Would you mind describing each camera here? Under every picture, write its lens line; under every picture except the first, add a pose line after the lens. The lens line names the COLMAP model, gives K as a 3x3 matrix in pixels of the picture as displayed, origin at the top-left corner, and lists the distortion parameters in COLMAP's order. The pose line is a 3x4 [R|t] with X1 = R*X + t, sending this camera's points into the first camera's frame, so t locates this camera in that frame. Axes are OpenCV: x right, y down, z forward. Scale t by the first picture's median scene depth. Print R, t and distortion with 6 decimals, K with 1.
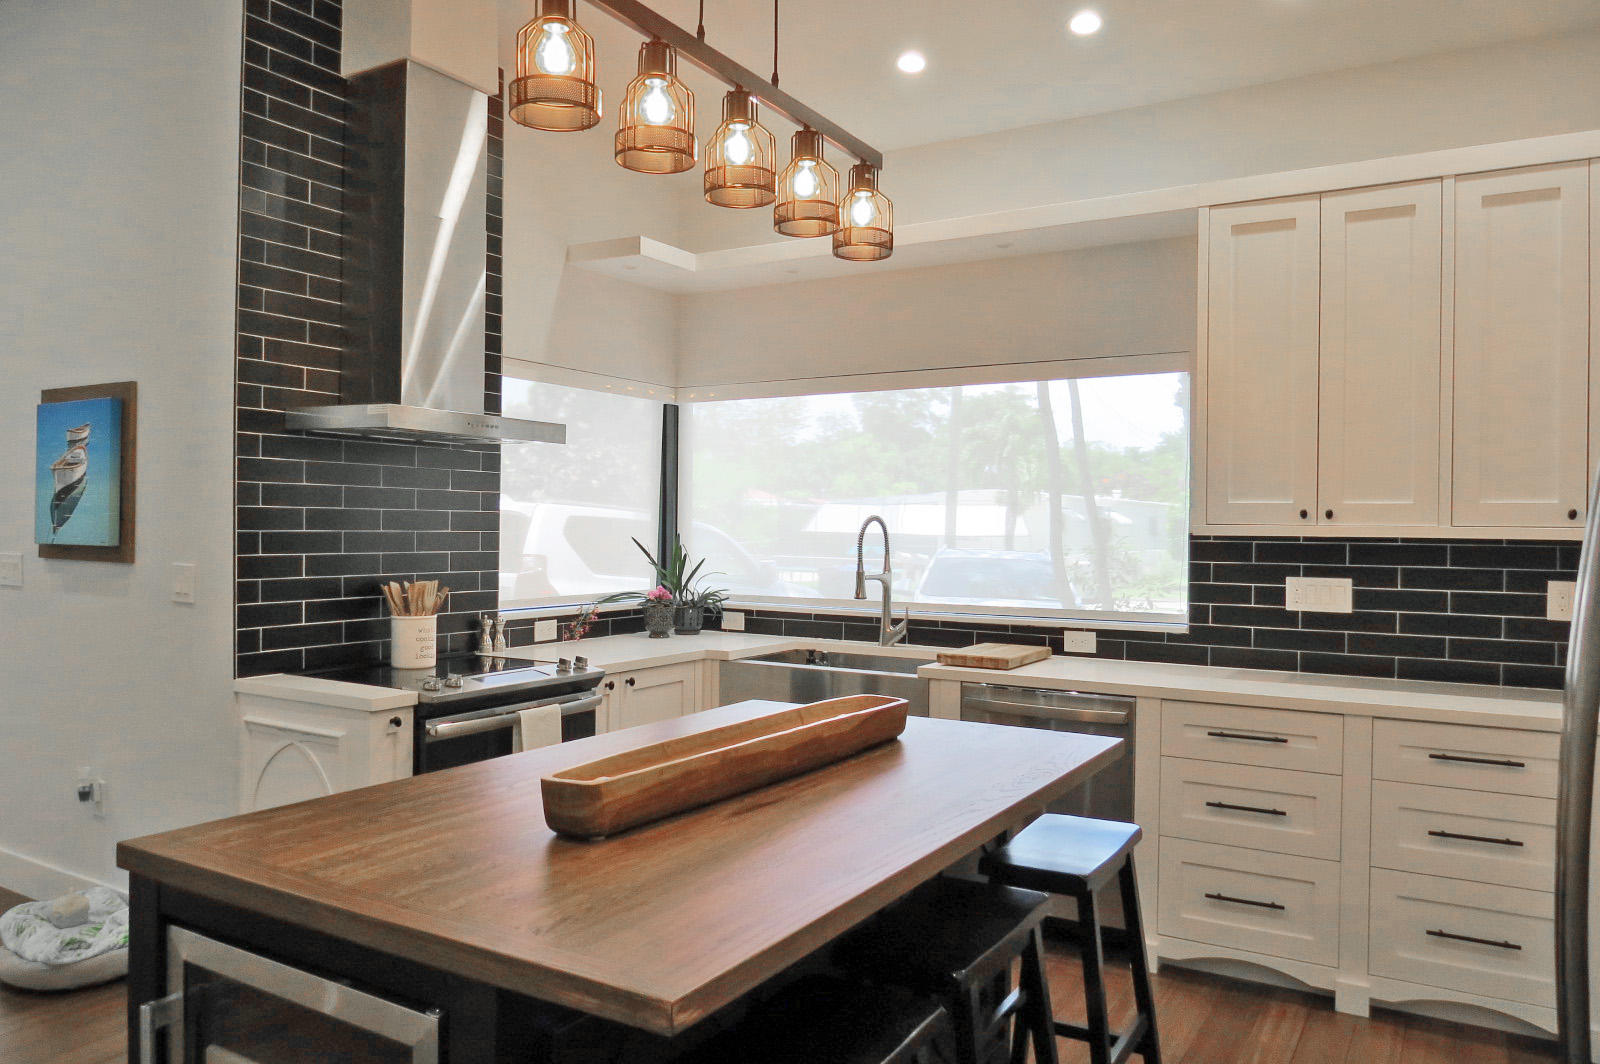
lens RADIAL K [[1116.2, 0, 825.9], [0, 1116.2, 532.8], [0, 0, 1]] dist [-0.034359, 0.000737]
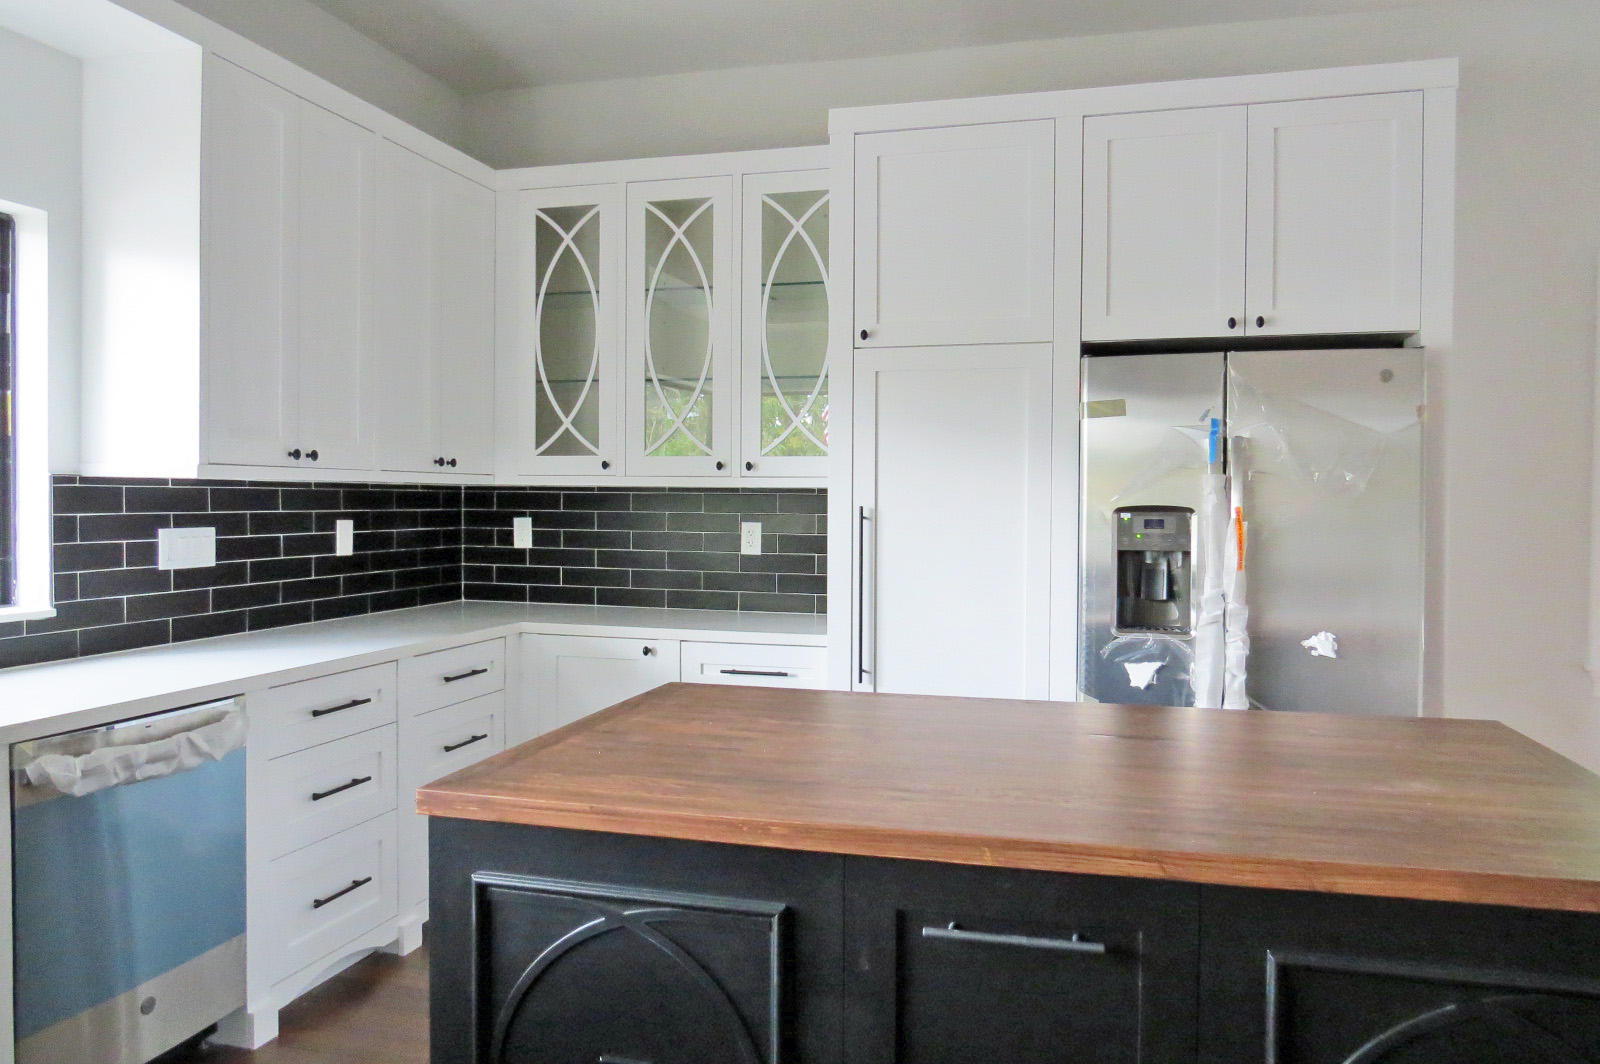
lens RADIAL K [[1139.2, 0, 800.0], [0, 1139.2, 532.0], [0, 0, 1]] dist [-0.018340, 0.003298]
pose [[-0.264166, -0.040669, 0.963619, -0.510347], [-0.002819, 0.999139, 0.041396, 0.006272], [-0.964473, 0.008219, -0.264053, 0.770820]]
